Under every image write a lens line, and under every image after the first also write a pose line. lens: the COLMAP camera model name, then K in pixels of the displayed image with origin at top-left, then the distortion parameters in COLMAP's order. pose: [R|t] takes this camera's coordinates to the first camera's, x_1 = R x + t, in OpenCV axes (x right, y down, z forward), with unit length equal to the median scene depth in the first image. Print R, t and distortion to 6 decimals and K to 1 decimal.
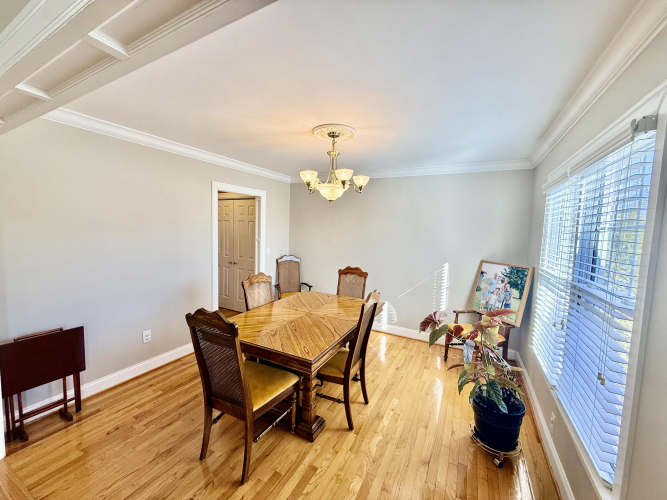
lens RADIAL K [[266.7, 0, 333.5], [0, 266.7, 250.0], [0, 0, 1]] dist [-0.000816, -0.000196]
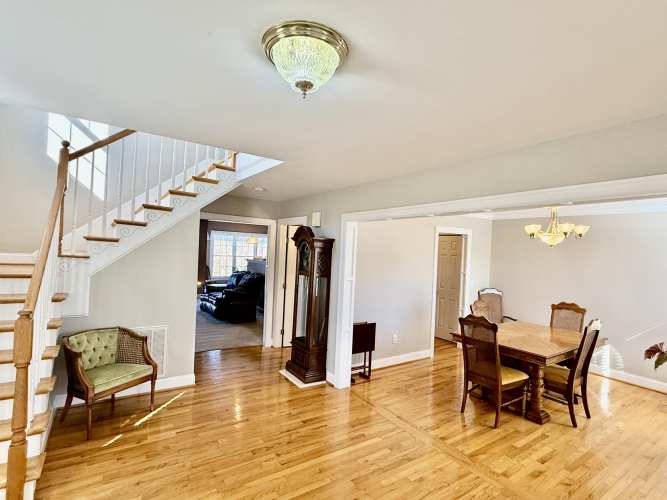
lens RADIAL K [[338.1, 0, 333.5], [0, 338.1, 250.0], [0, 0, 1]] dist [0.002296, 0.001664]
pose [[0.883477, 0.008260, -0.468402, -0.177641], [-0.052320, 0.995329, -0.081132, 0.019128], [0.465544, 0.096185, 0.879783, -0.924234]]
